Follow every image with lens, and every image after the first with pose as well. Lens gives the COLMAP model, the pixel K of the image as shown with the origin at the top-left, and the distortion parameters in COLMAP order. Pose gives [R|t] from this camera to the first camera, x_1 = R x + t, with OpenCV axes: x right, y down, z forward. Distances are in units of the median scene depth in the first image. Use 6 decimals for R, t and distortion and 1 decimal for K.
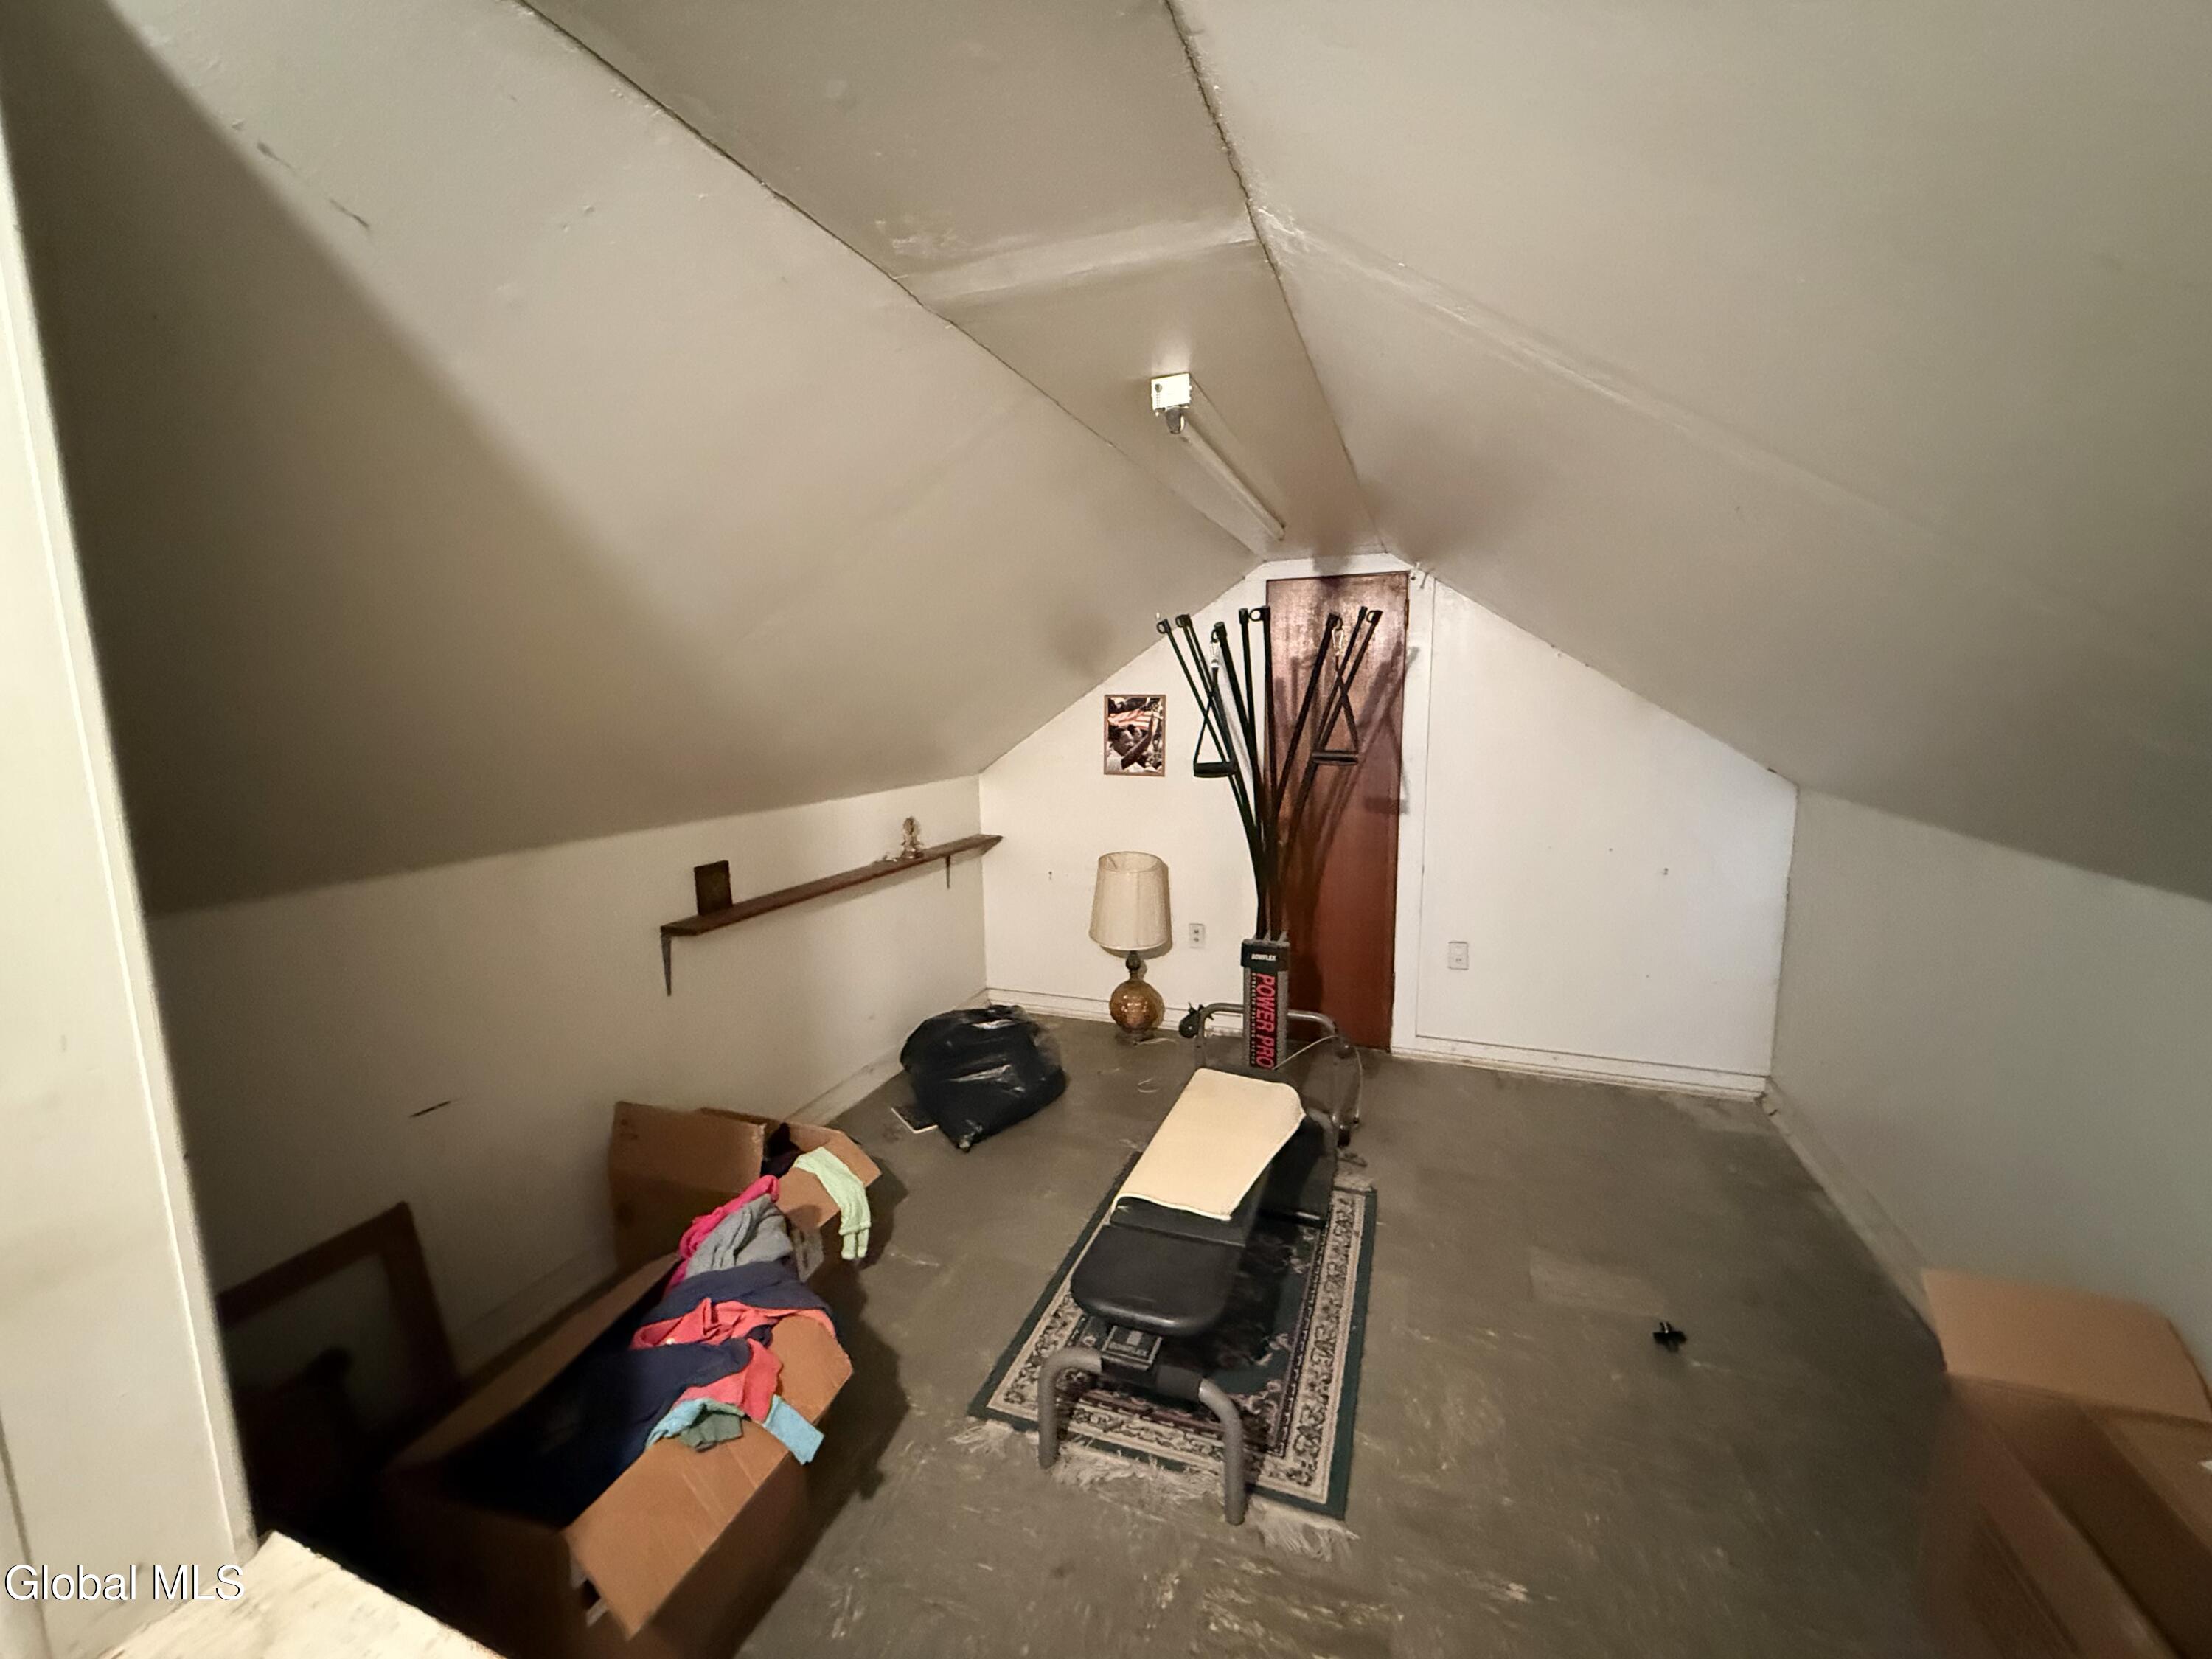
lens RADIAL K [[878.7, 0, 1115.2], [0, 878.7, 818.9], [0, 0, 1]] dist [0.000002, 0.000006]
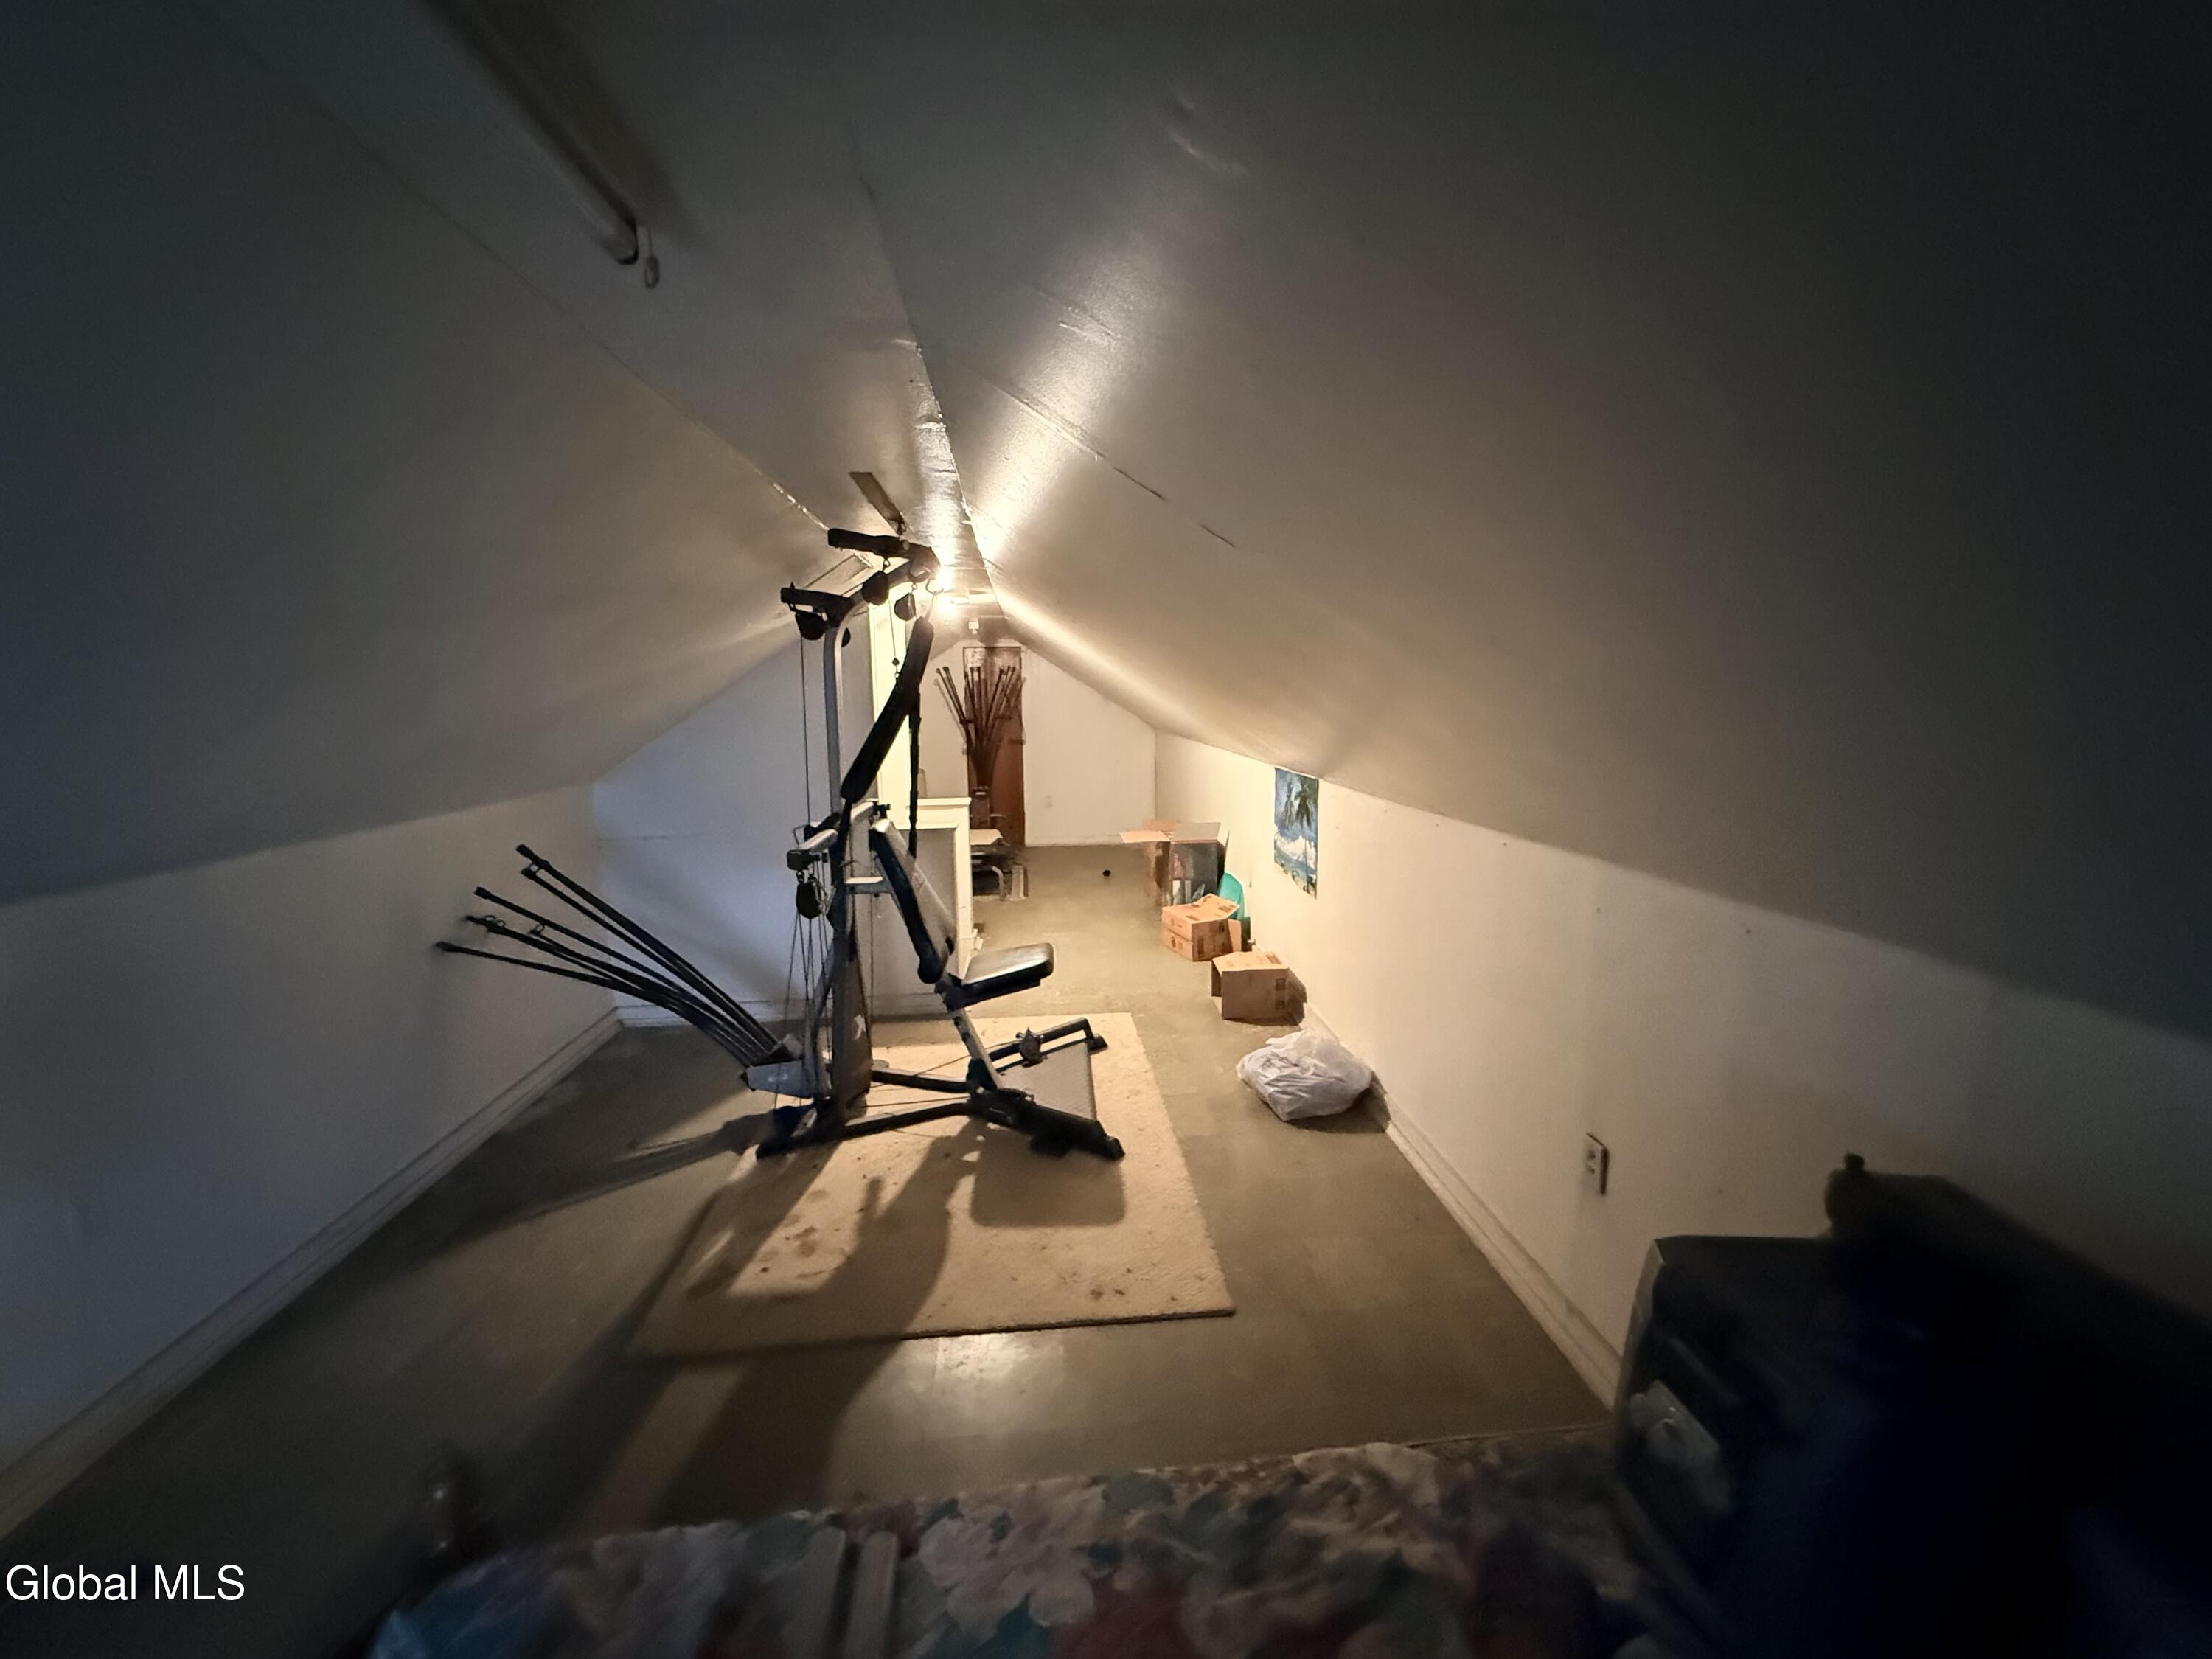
lens RADIAL K [[878.7, 0, 1101.0], [0, 878.7, 821.9], [0, 0, 1]] dist [0.000002, 0.000006]
pose [[0.914014, -0.057690, 0.401560, -0.482800], [0.060311, 0.998161, 0.006124, 0.211362], [-0.401175, 0.018621, 0.915812, -1.356453]]
